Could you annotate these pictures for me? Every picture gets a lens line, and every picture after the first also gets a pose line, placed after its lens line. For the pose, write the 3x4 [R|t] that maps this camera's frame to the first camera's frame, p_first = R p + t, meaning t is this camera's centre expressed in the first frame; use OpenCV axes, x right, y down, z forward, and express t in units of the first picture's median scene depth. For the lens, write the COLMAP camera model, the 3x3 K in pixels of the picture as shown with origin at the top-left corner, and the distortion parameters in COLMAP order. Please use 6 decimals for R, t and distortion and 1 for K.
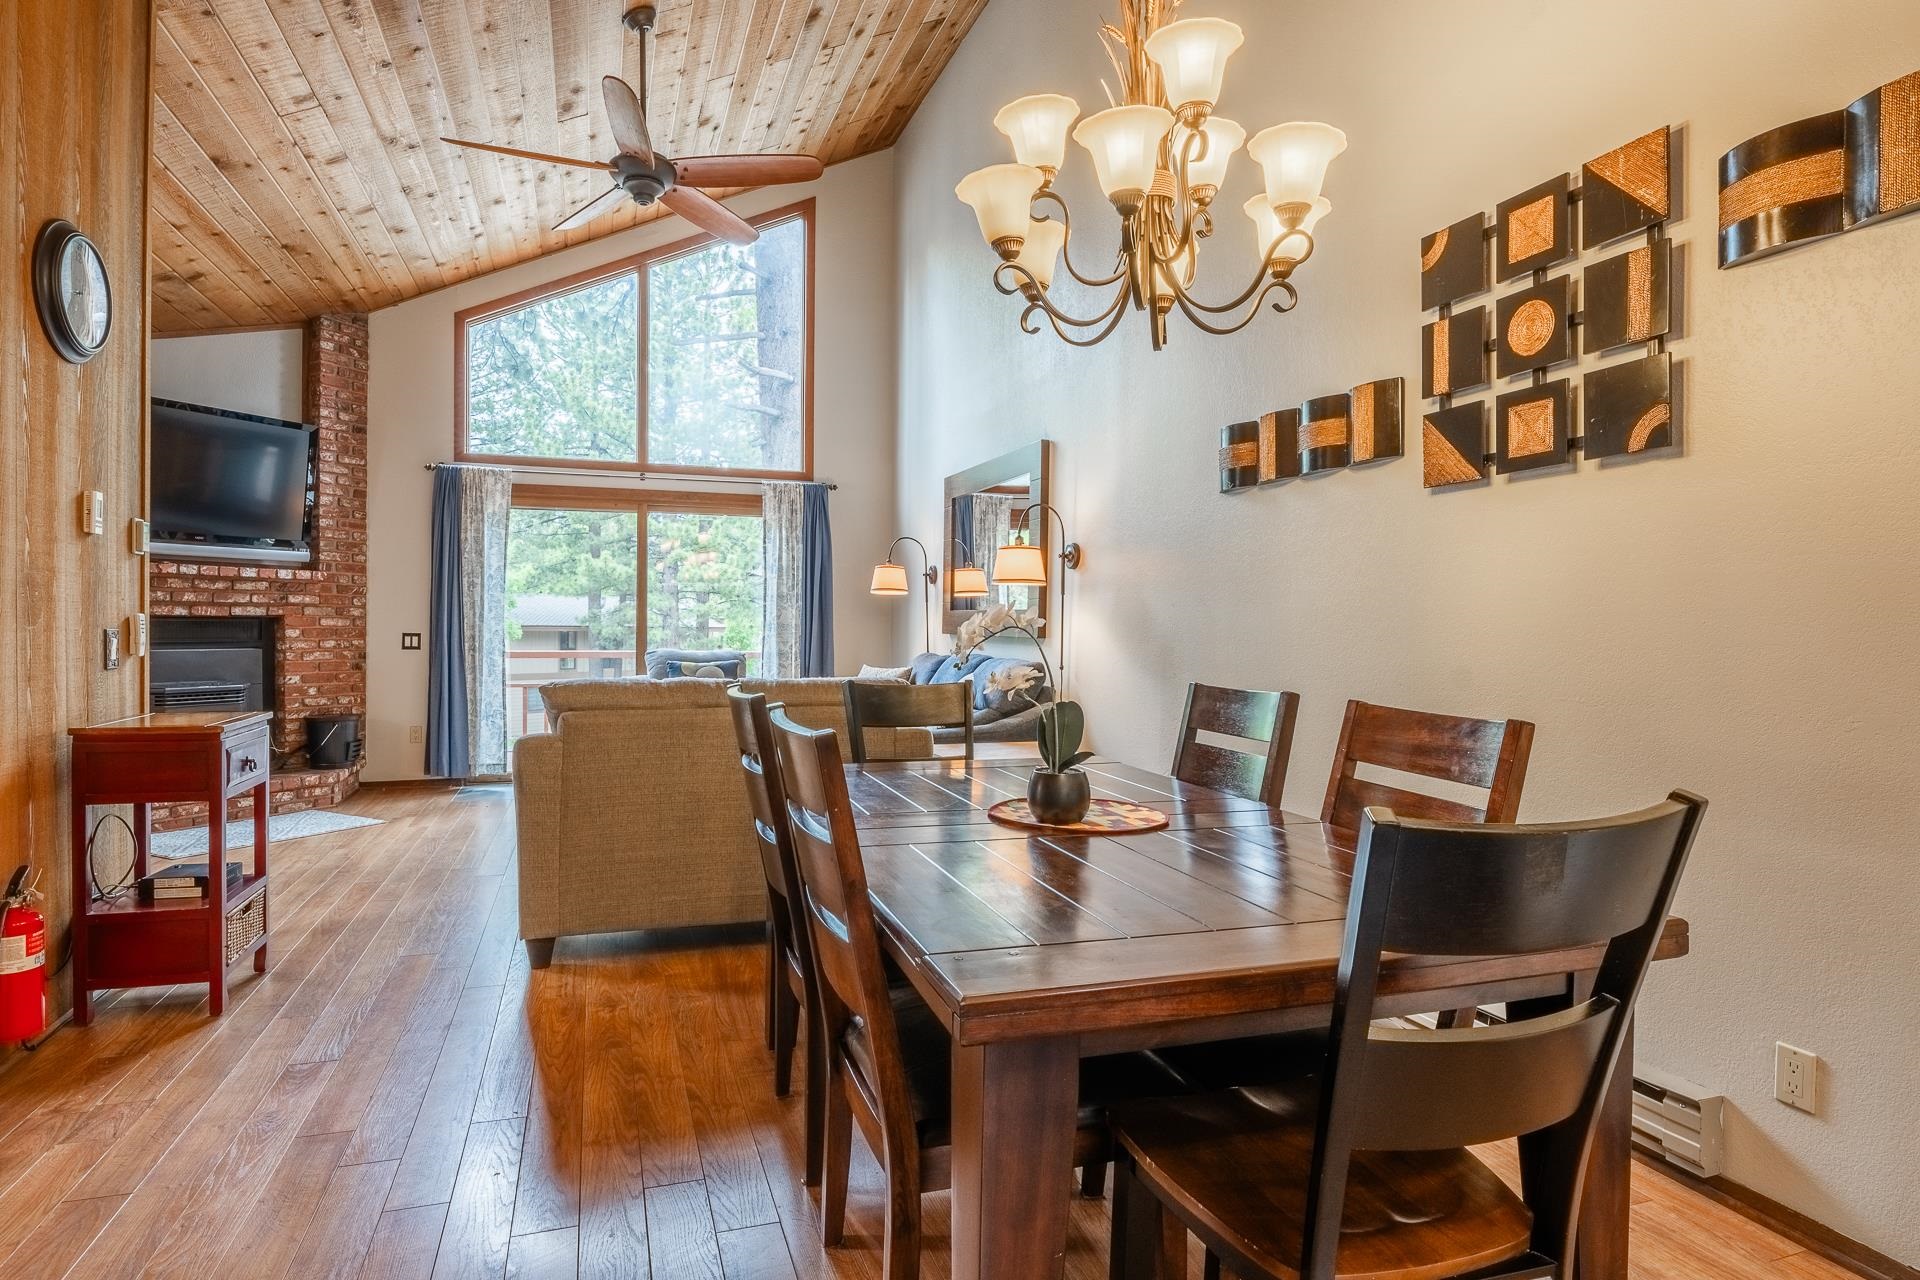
lens RADIAL K [[1026.0, 0, 948.0], [0, 1026.0, 650.0], [0, 0, 1]] dist [-0.031269, 0.004783]
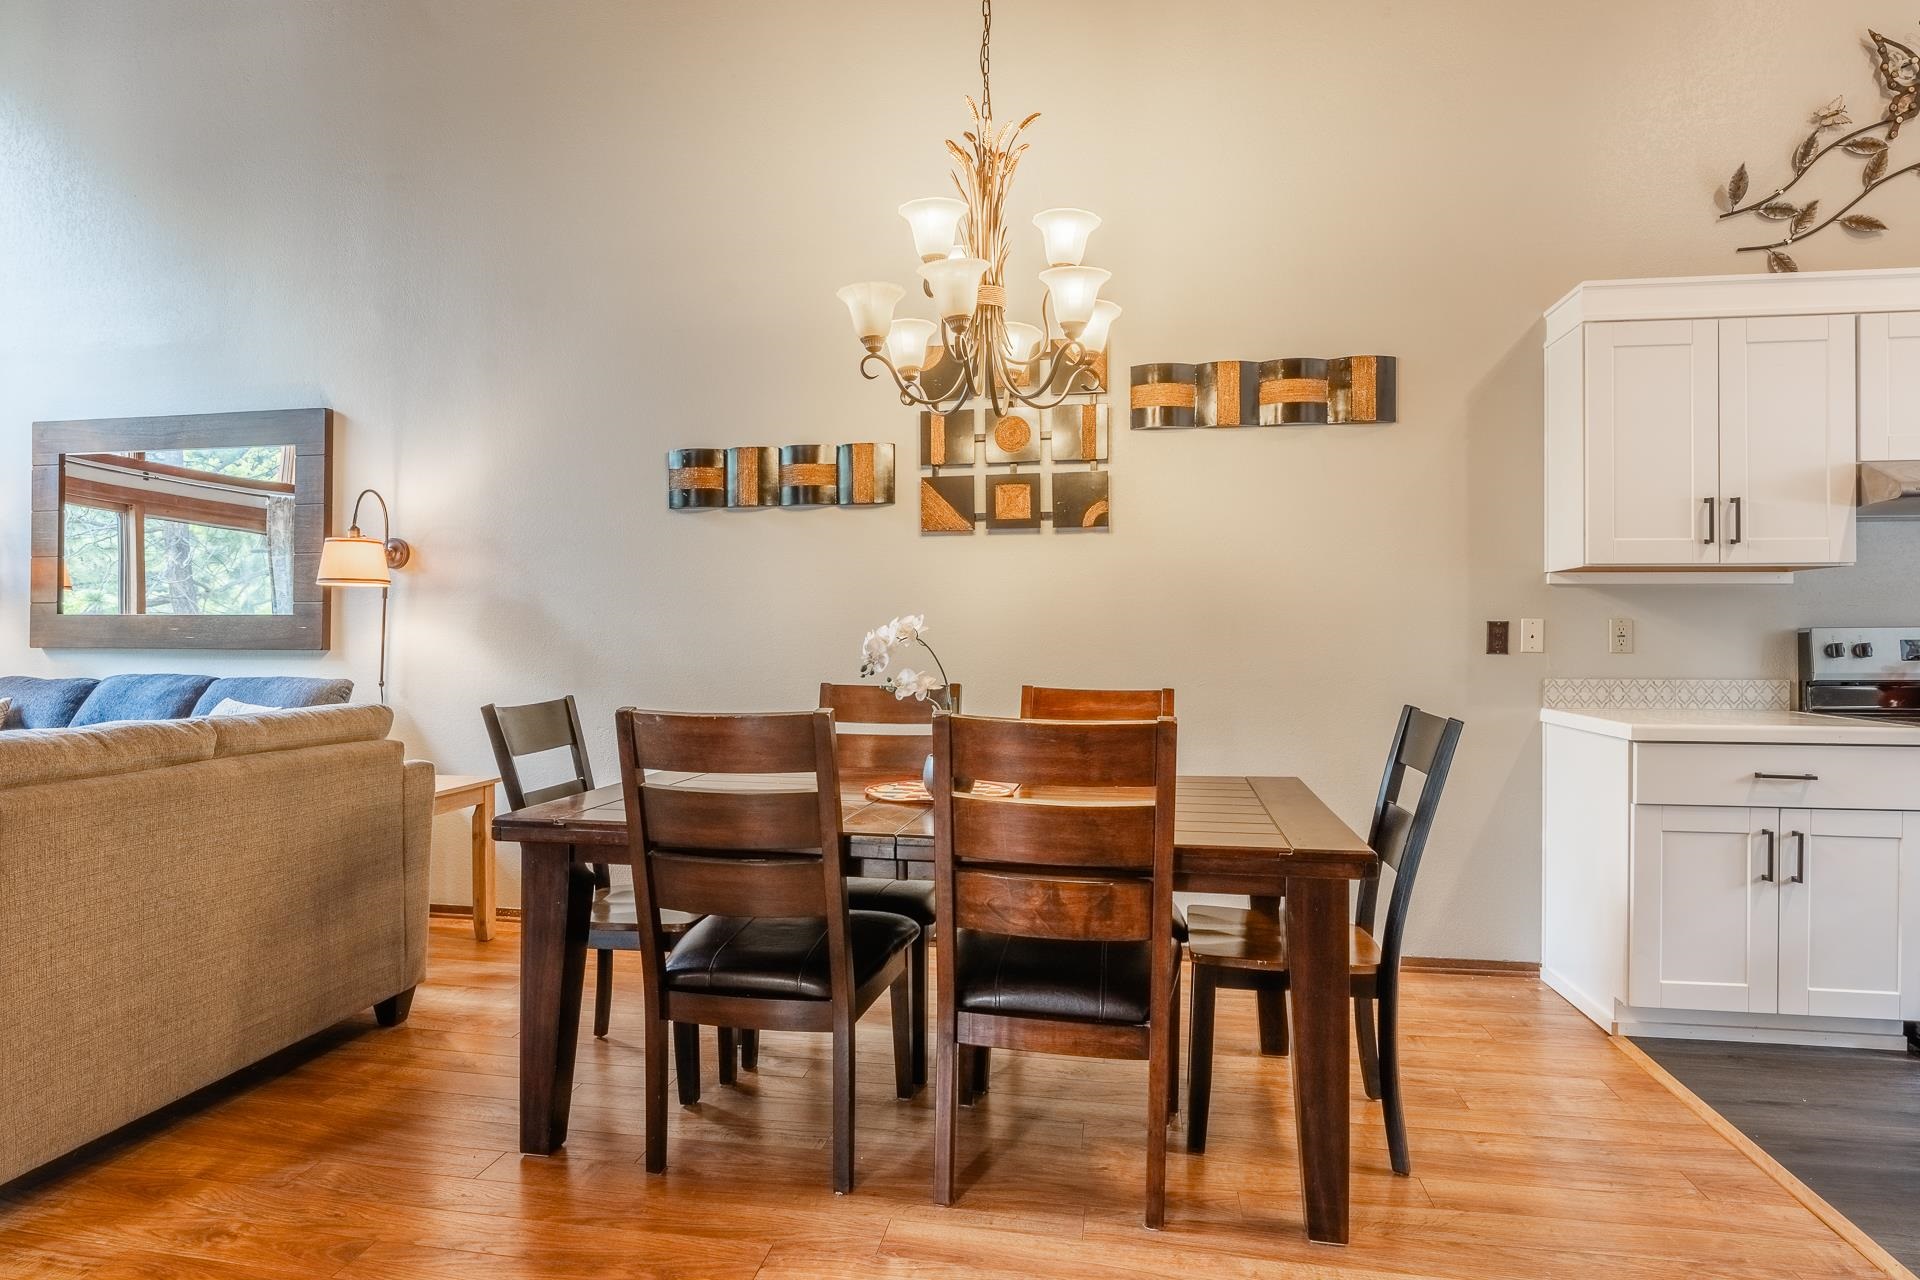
lens RADIAL K [[1055.5, 0, 941.1], [0, 1055.5, 630.0], [0, 0, 1]] dist [-0.023739, 0.002367]
pose [[0.487420, -0.005056, 0.873153, -0.321569], [0.024150, 0.999679, -0.007693, -0.007314], [-0.872833, 0.024837, 0.487386, 0.129616]]
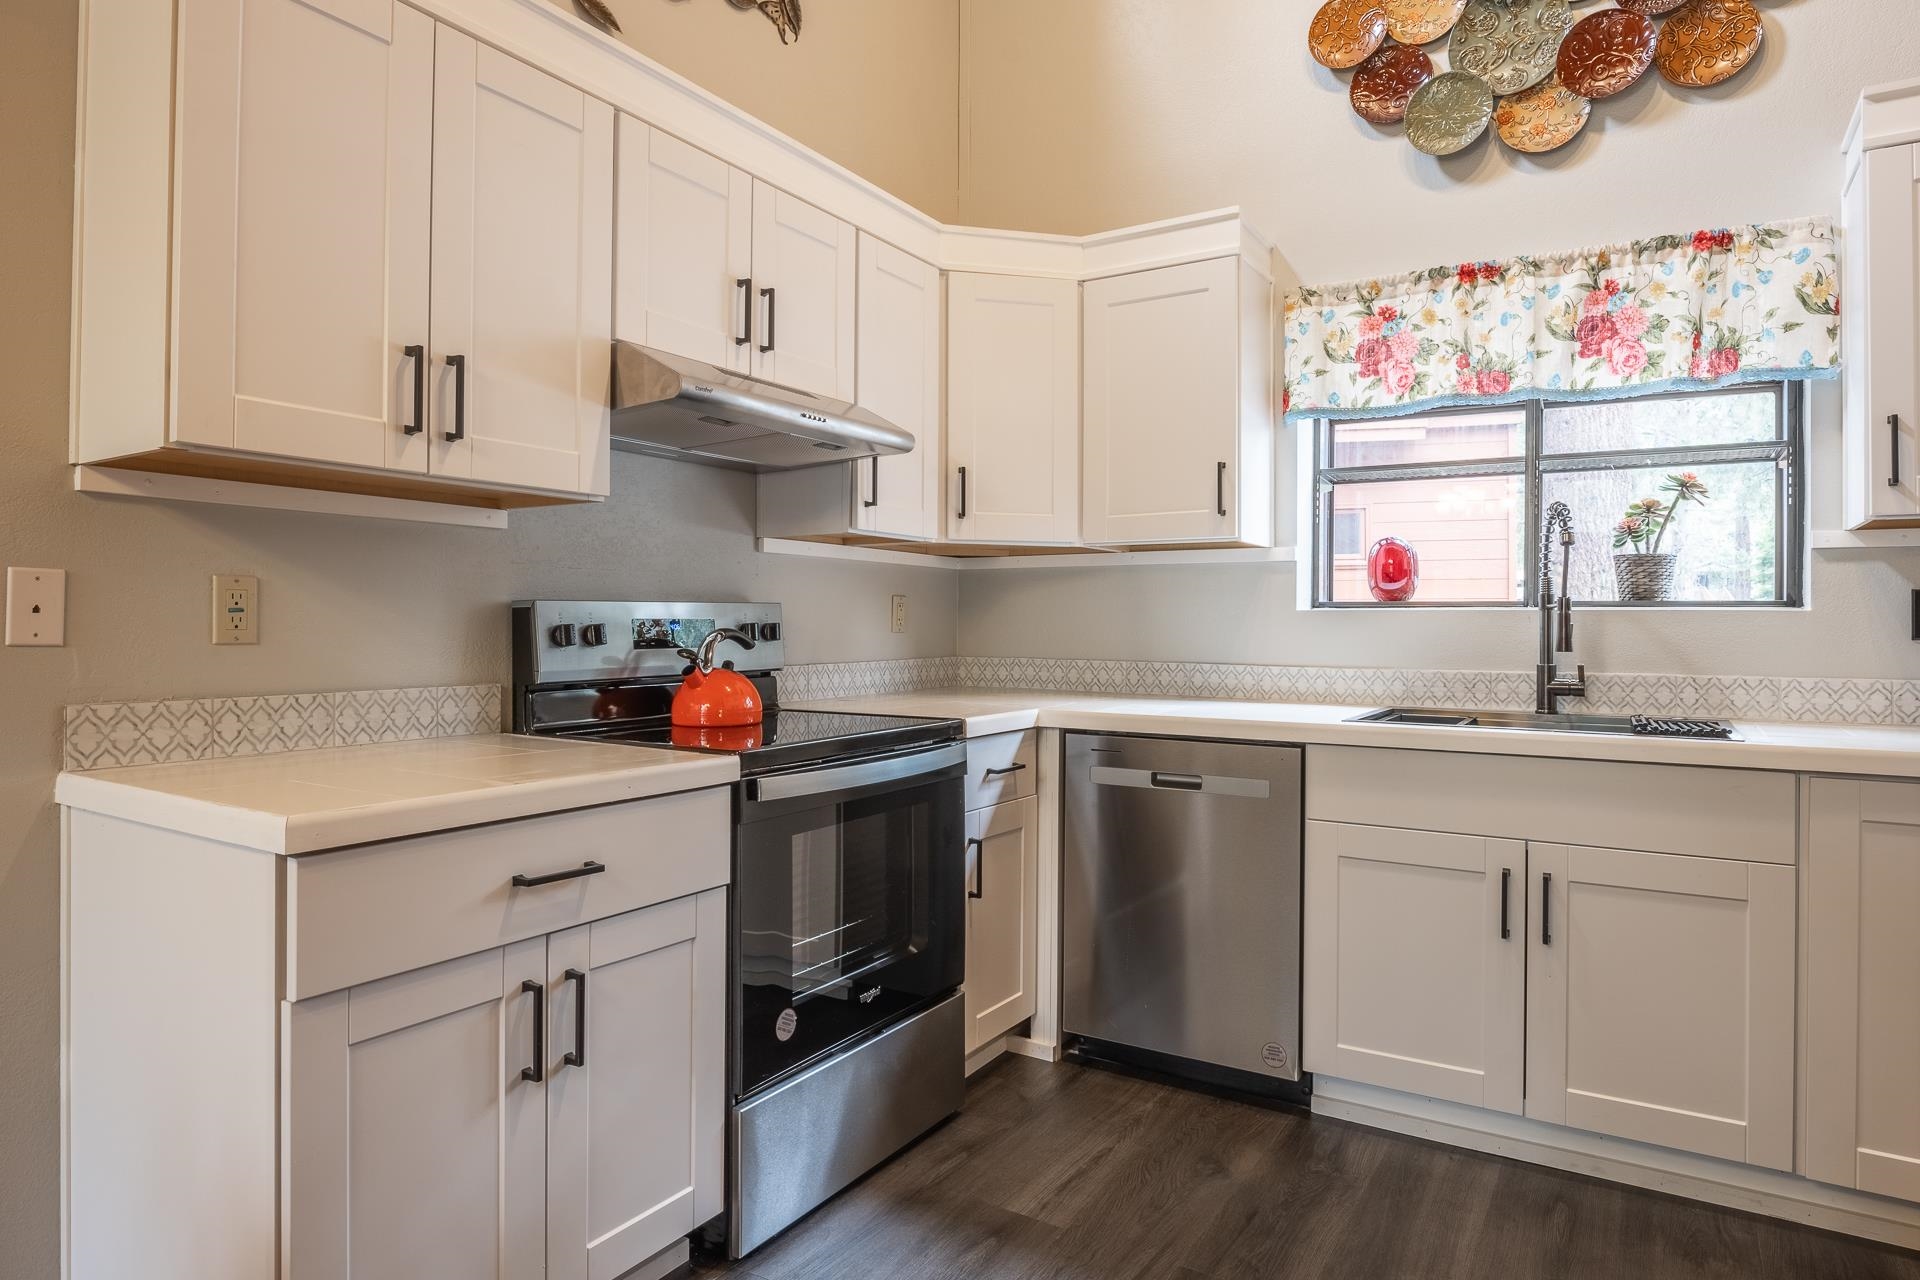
lens RADIAL K [[1126.1, 0, 939.2], [0, 1126.1, 616.5], [0, 0, 1]] dist [-0.022537, 0.002346]
pose [[-0.618095, -0.008760, 0.786054, -0.011901], [0.006811, 0.999841, 0.016499, -0.001623], [-0.786074, 0.015551, -0.617937, 0.121442]]
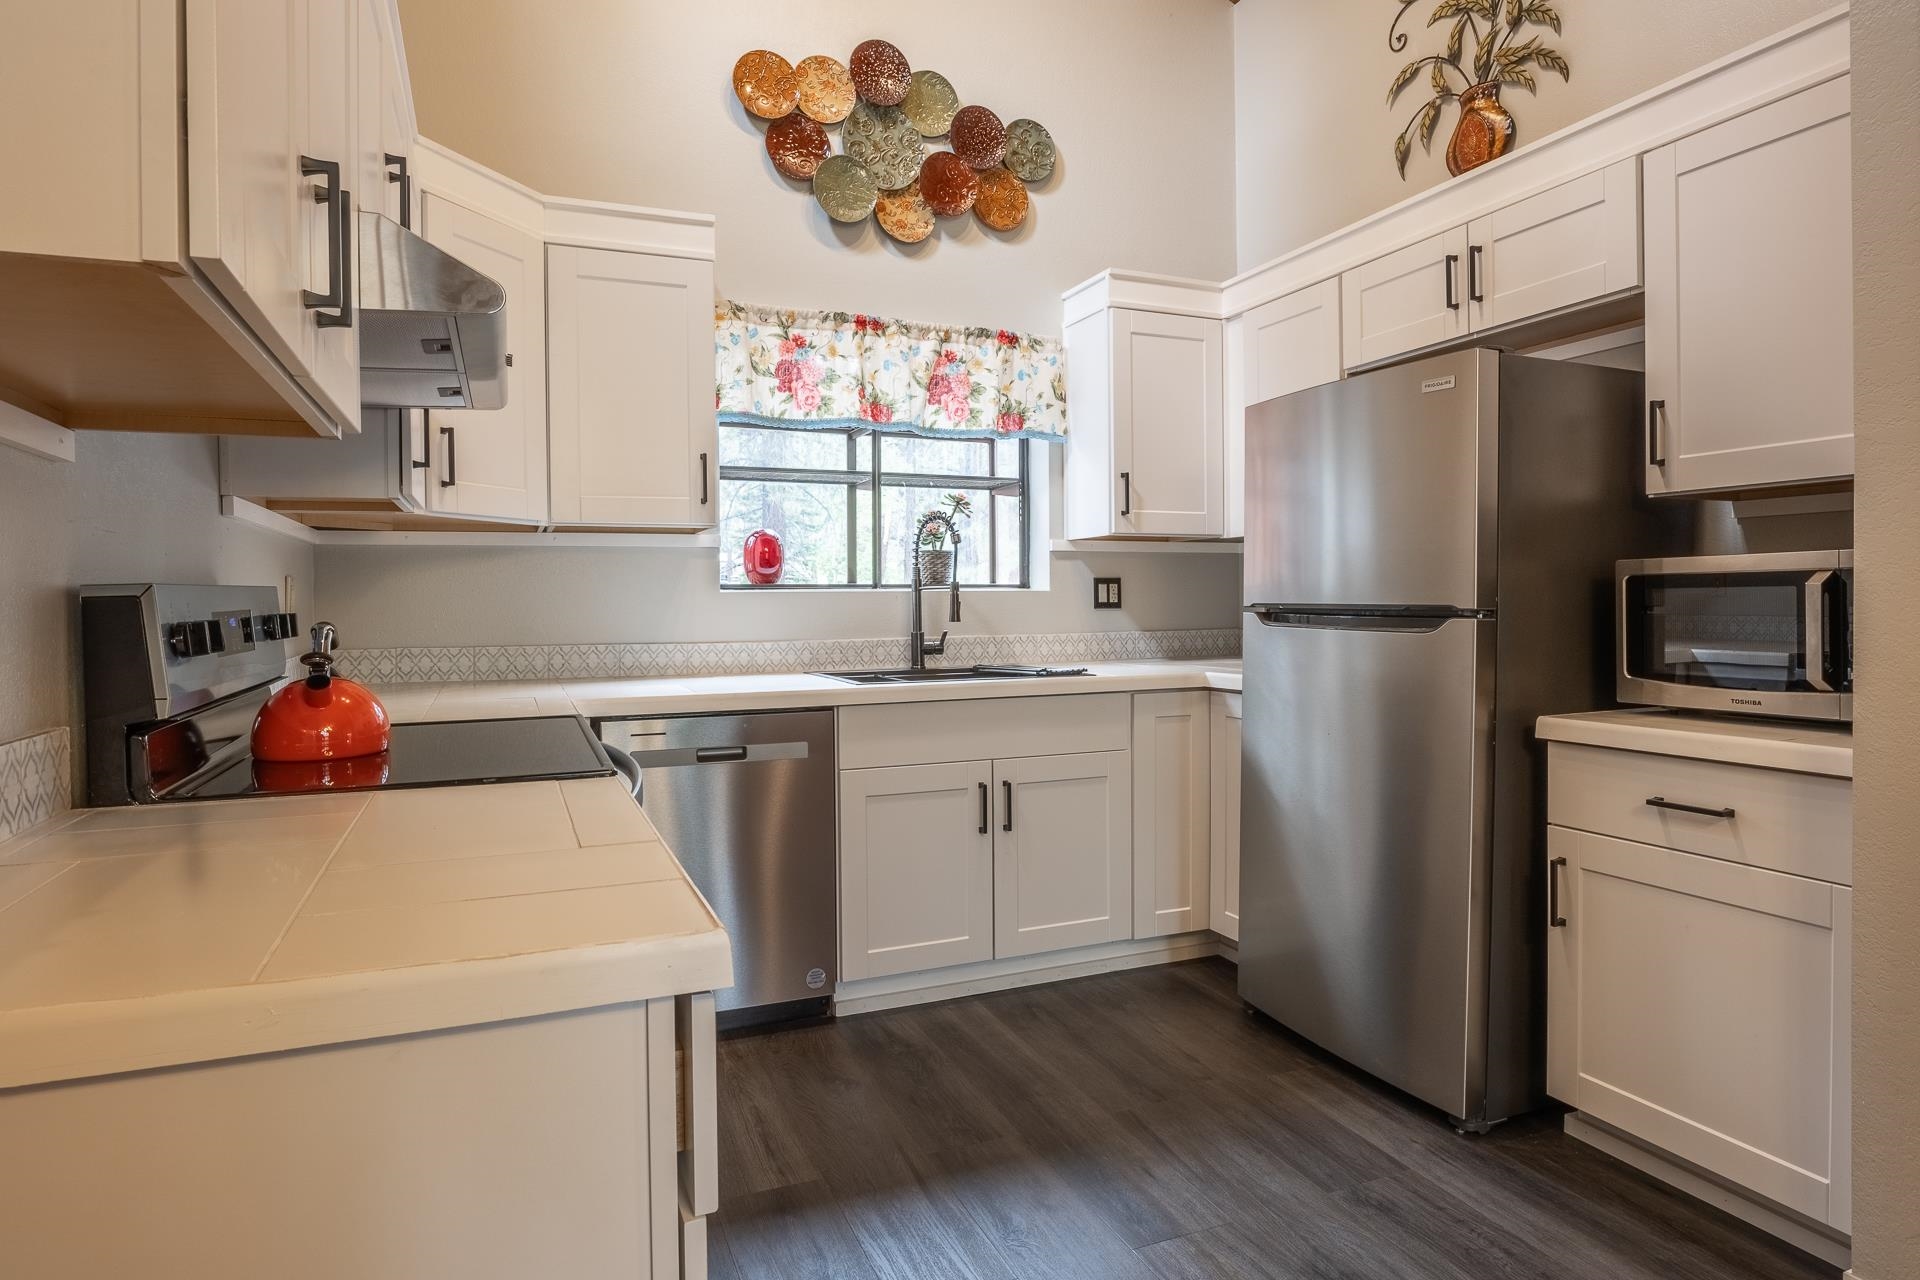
lens RADIAL K [[1055.5, 0, 939.3], [0, 1055.5, 615.3], [0, 0, 1]] dist [-0.023739, 0.002367]
pose [[-0.998368, 0.000033, -0.057104, 0.205319], [-0.002159, 0.999263, 0.038324, -0.003753], [0.057063, 0.038385, -0.997632, 0.213799]]
